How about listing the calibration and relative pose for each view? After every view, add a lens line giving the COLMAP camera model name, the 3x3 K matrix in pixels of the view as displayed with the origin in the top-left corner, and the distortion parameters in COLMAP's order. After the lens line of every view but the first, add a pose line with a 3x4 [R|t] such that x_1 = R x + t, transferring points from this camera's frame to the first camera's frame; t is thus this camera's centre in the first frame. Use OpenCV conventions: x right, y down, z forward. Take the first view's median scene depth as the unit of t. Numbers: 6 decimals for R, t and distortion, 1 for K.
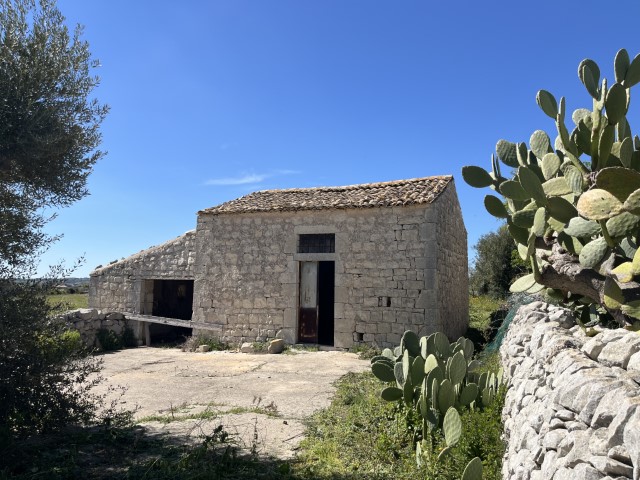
lens RADIAL K [[484.5, 0, 315.8], [0, 484.5, 233.9], [0, 0, 1]] dist [0.071890, -0.091327]
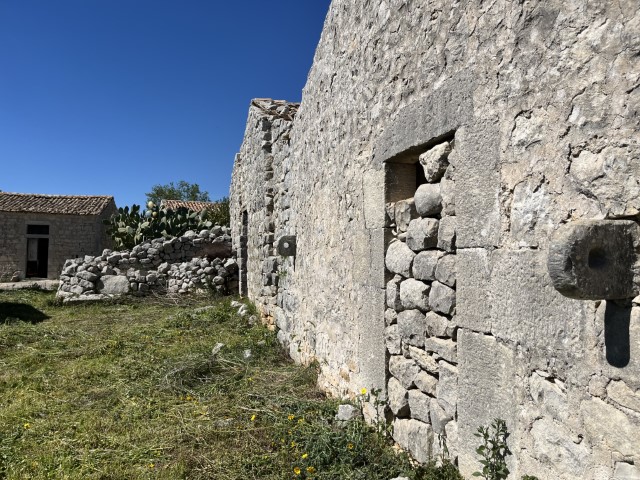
lens RADIAL K [[484.5, 0, 326.1], [0, 484.5, 238.8], [0, 0, 1]] dist [0.071890, -0.091327]
pose [[0.802781, 0.016003, 0.596059, -0.271499], [-0.067251, 0.995691, 0.063842, -0.163619], [-0.592469, -0.091337, 0.800399, -1.456574]]
